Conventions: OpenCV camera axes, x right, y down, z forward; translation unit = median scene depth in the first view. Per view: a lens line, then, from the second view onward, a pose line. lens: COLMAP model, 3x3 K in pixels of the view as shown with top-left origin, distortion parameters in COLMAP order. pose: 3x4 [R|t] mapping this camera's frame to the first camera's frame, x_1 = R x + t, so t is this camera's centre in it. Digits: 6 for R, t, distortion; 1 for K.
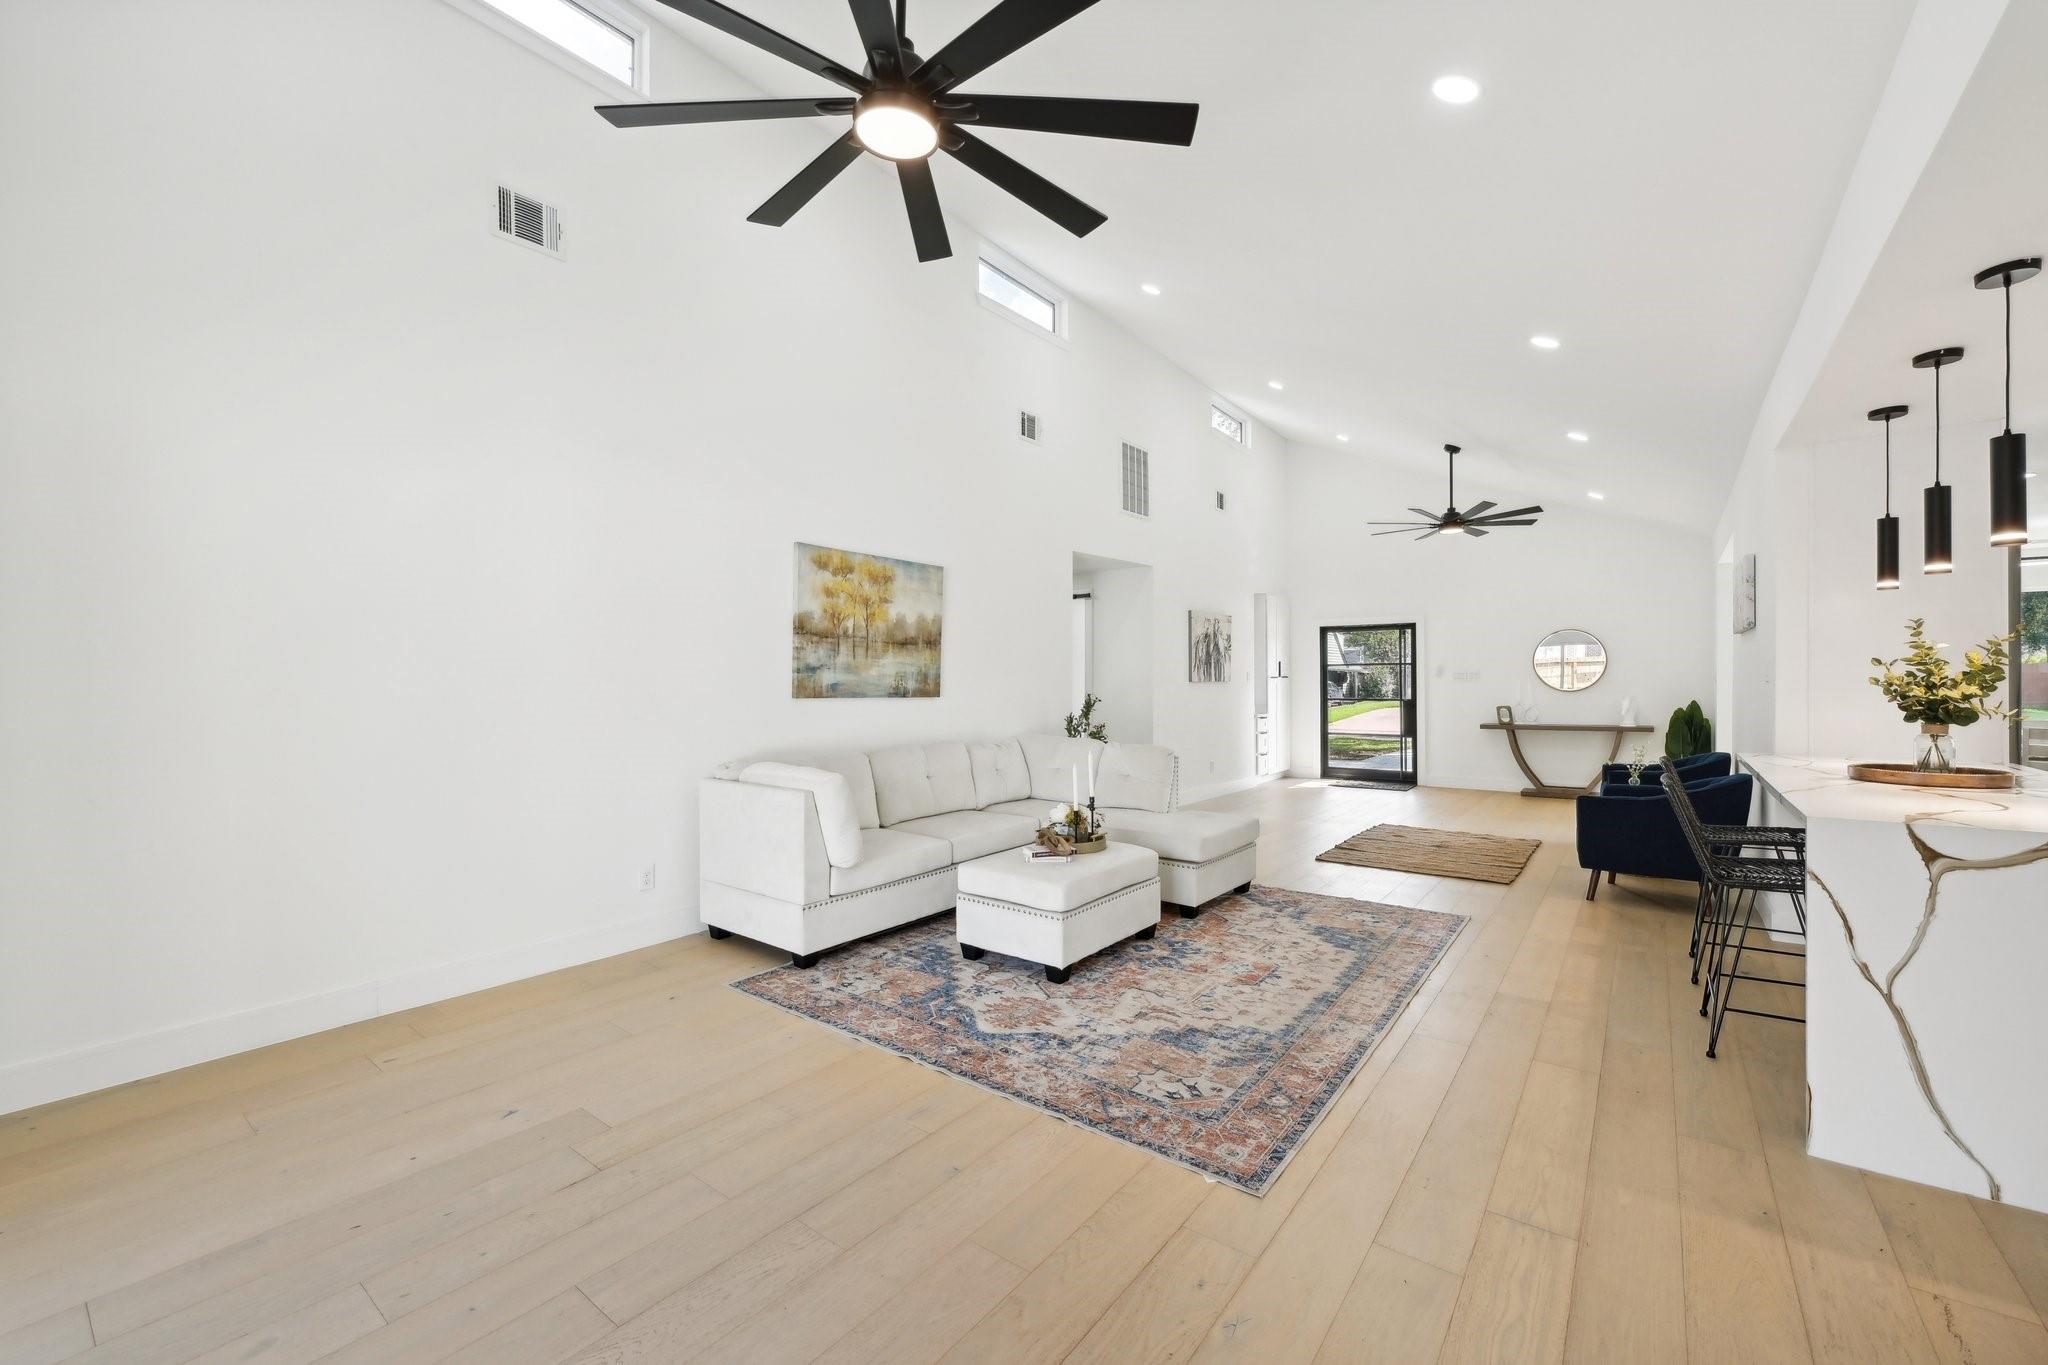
lens RADIAL K [[820.8, 0, 1023.0], [0, 820.8, 684.0], [0, 0, 1]] dist [-0.001120, 0.000111]
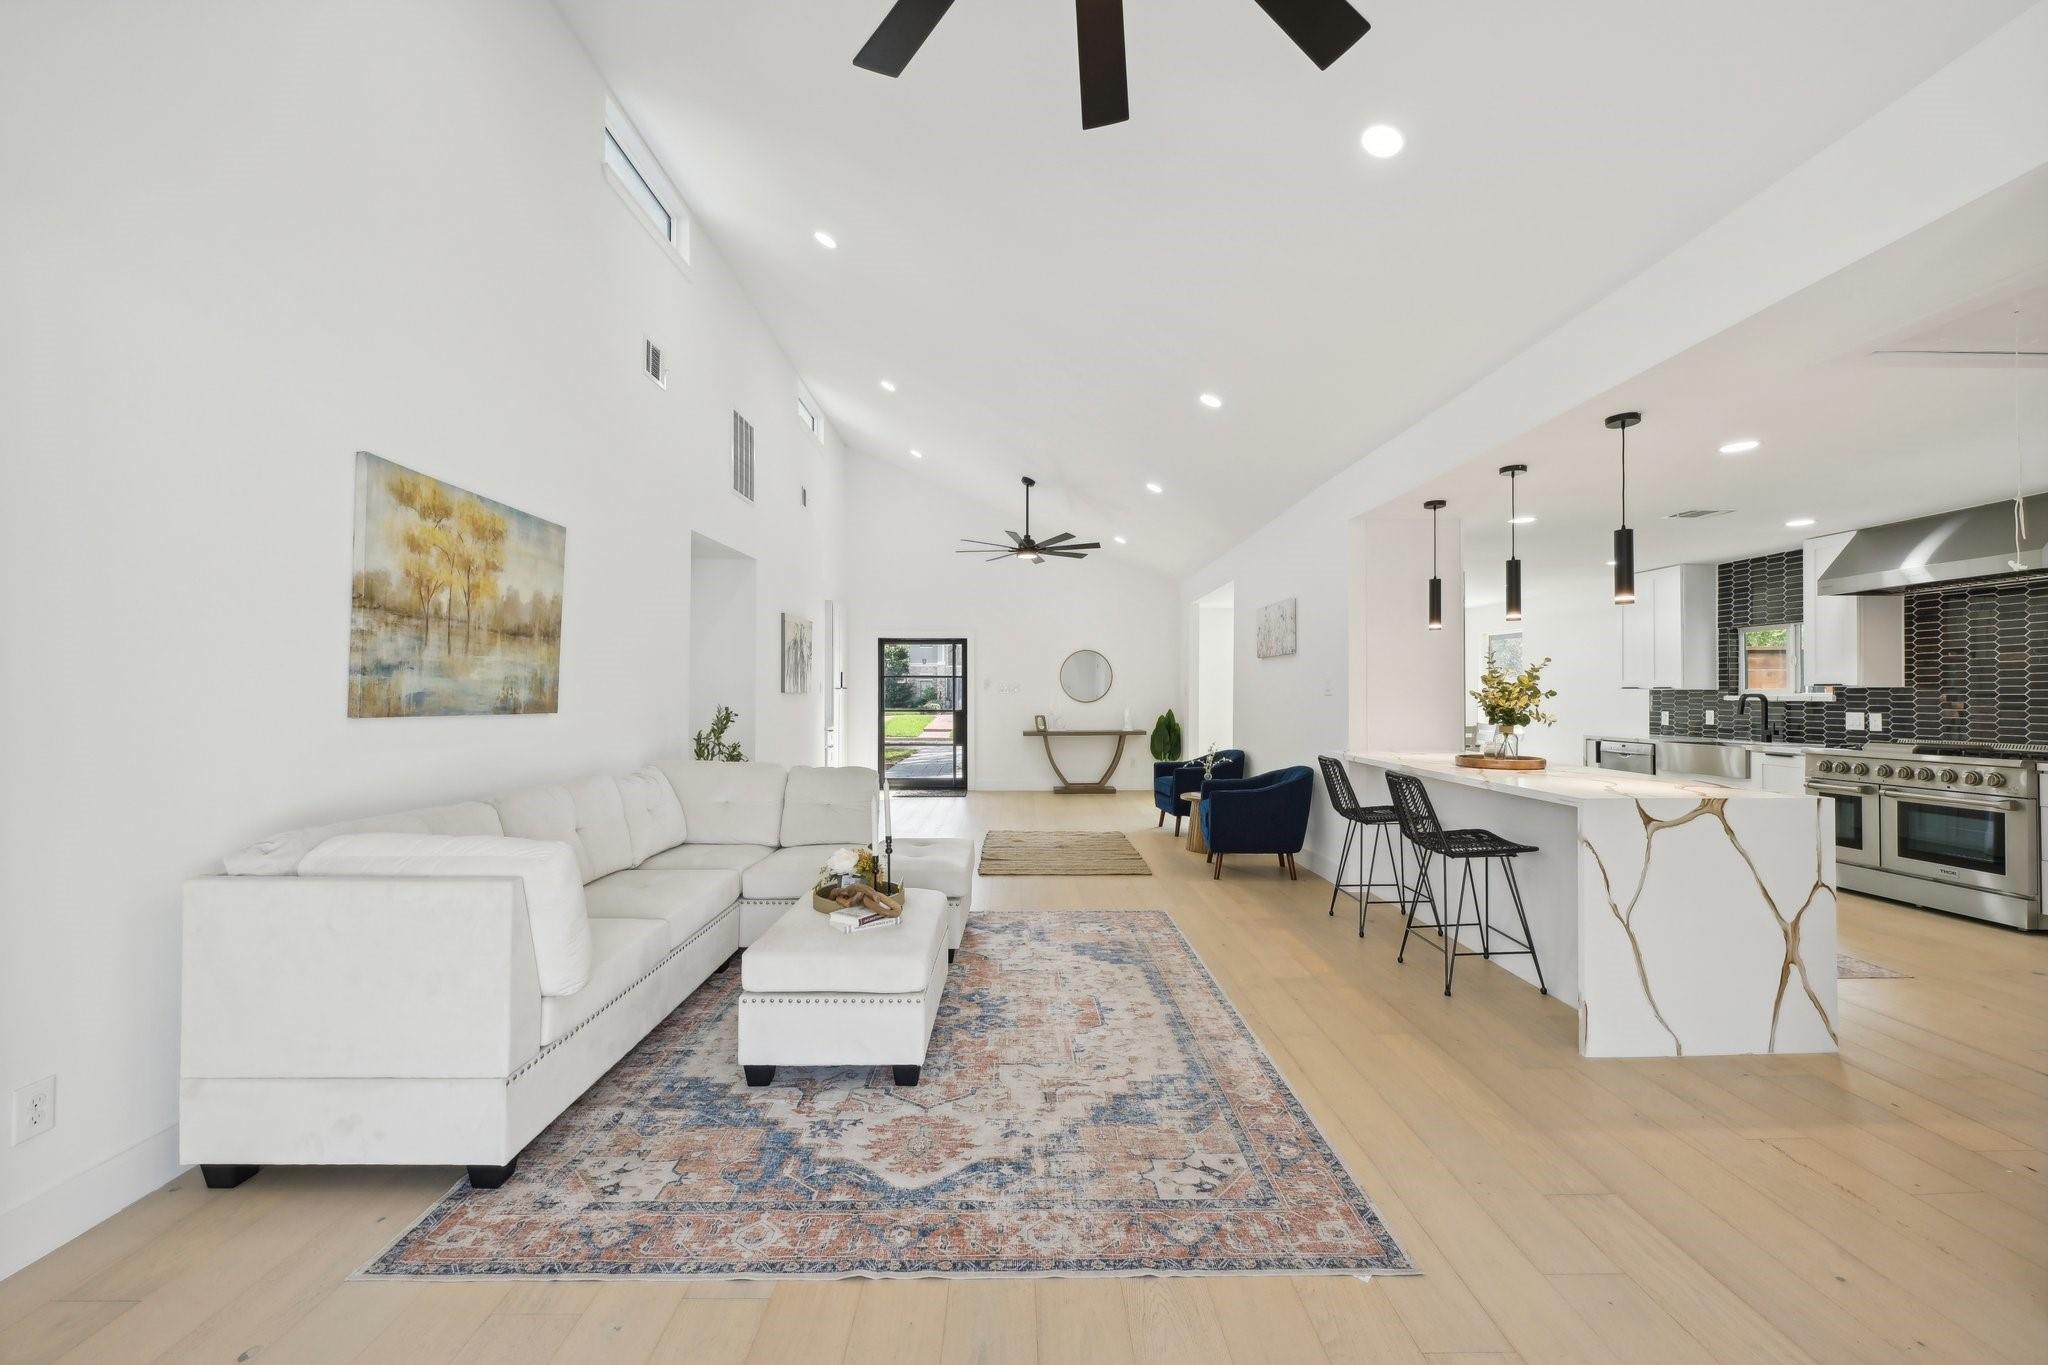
lens RADIAL K [[818.8, 0, 1025.7], [0, 818.8, 684.4], [0, 0, 1]] dist [-0.001665, -0.000029]
pose [[0.783752, 0.011594, 0.620966, -0.306858], [-0.003694, 0.999895, -0.014007, -0.000100], [-0.621064, 0.008685, 0.783712, 0.286750]]
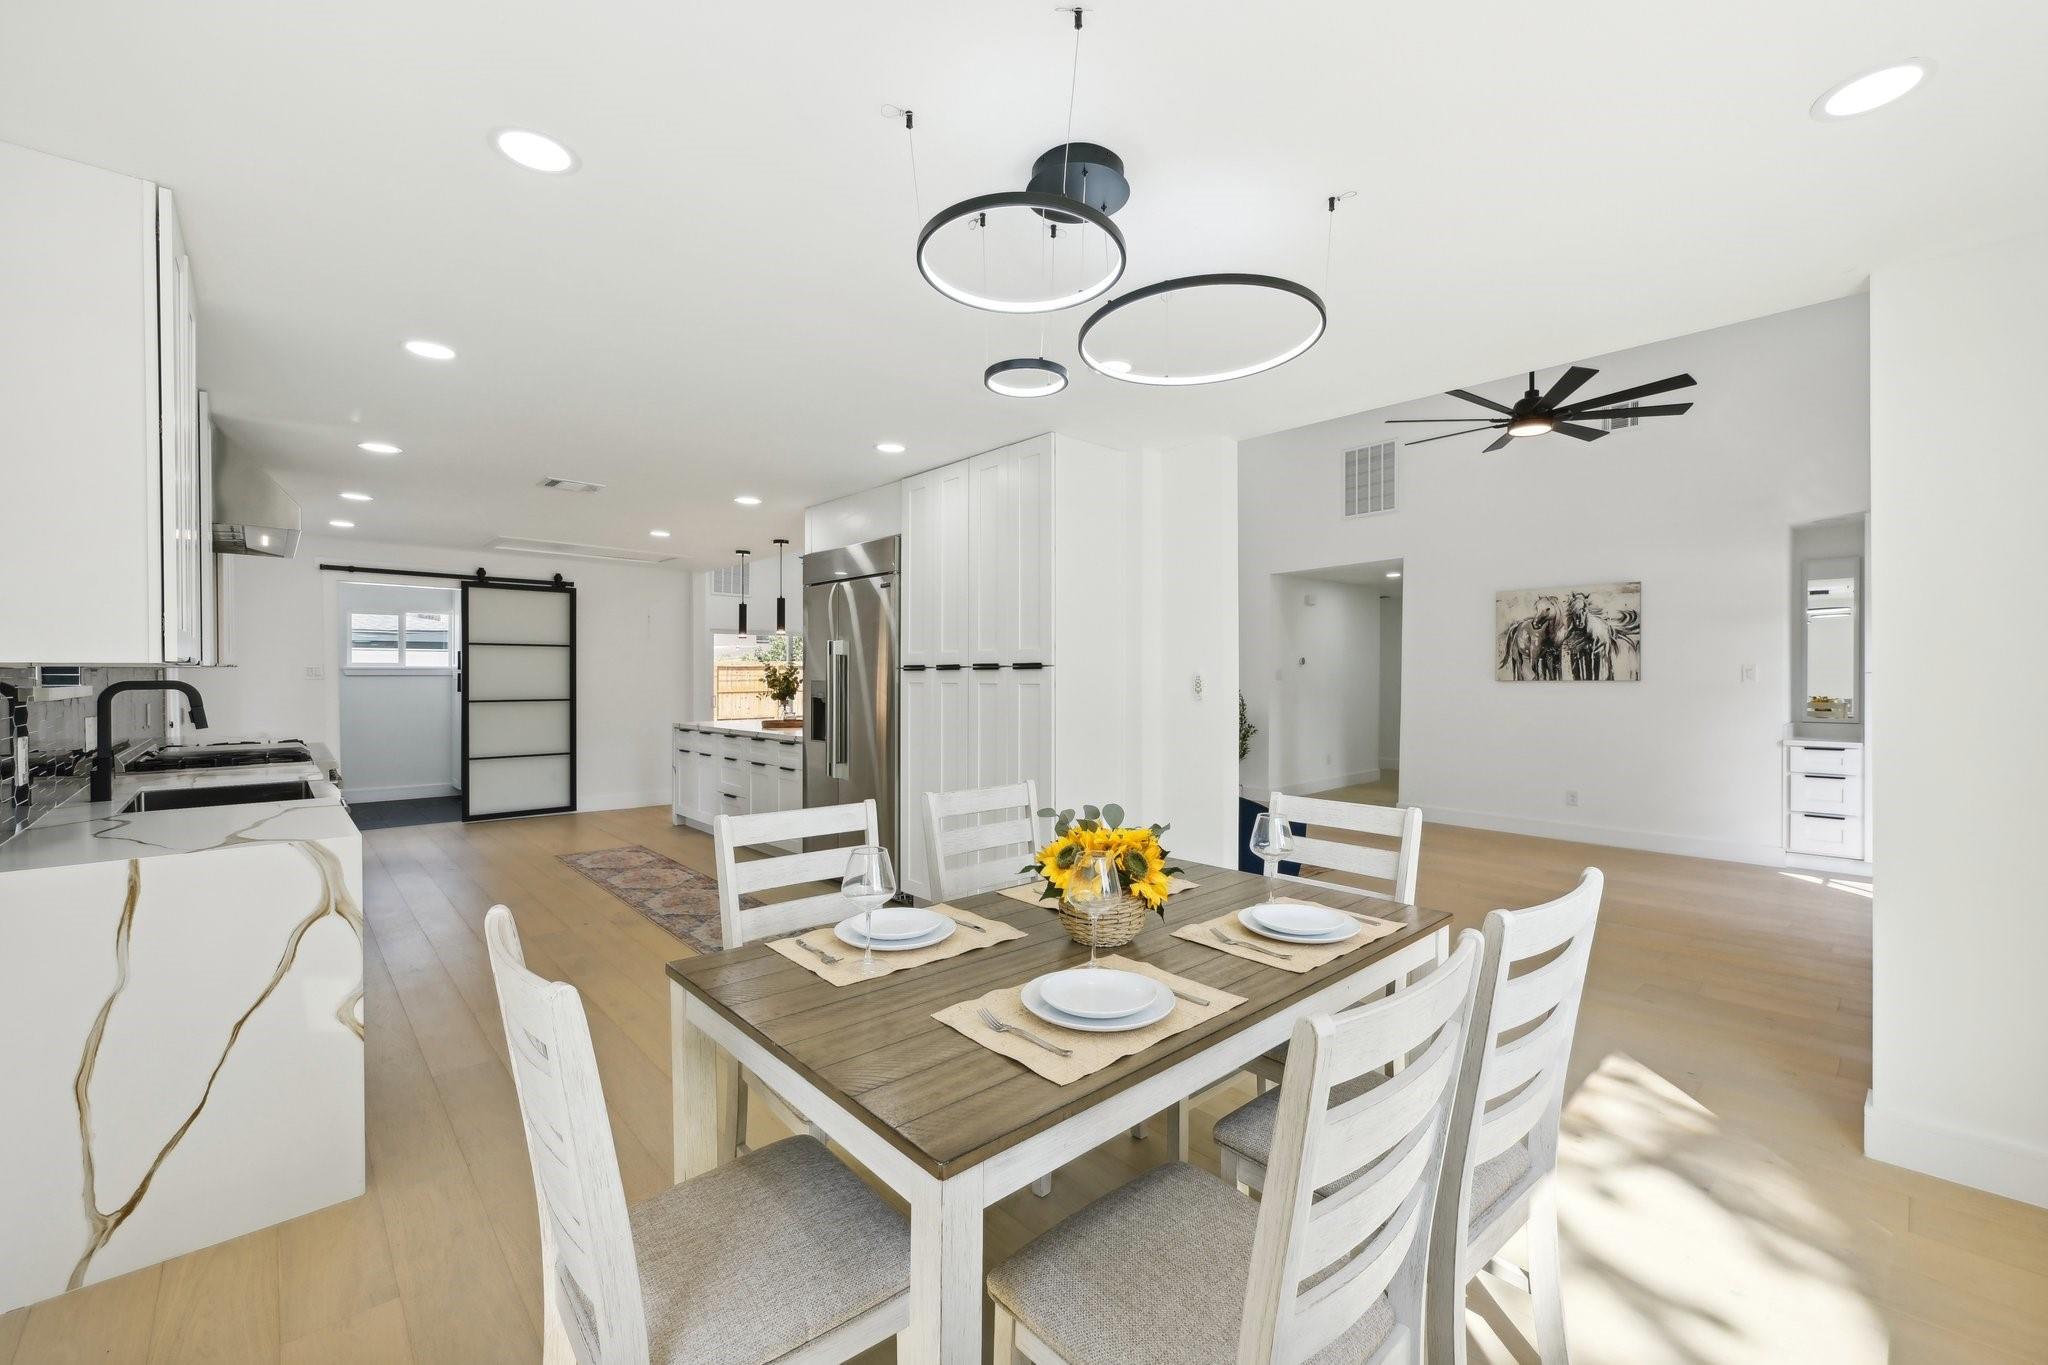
lens RADIAL K [[815.0, 0, 1030.1], [0, 815.0, 686.8], [0, 0, 1]] dist [-0.007519, -0.000017]
pose [[-0.172034, 0.013808, -0.984994, 2.292640], [-0.002141, 0.999894, 0.014391, -0.015305], [0.985089, 0.004585, -0.171986, 1.463965]]
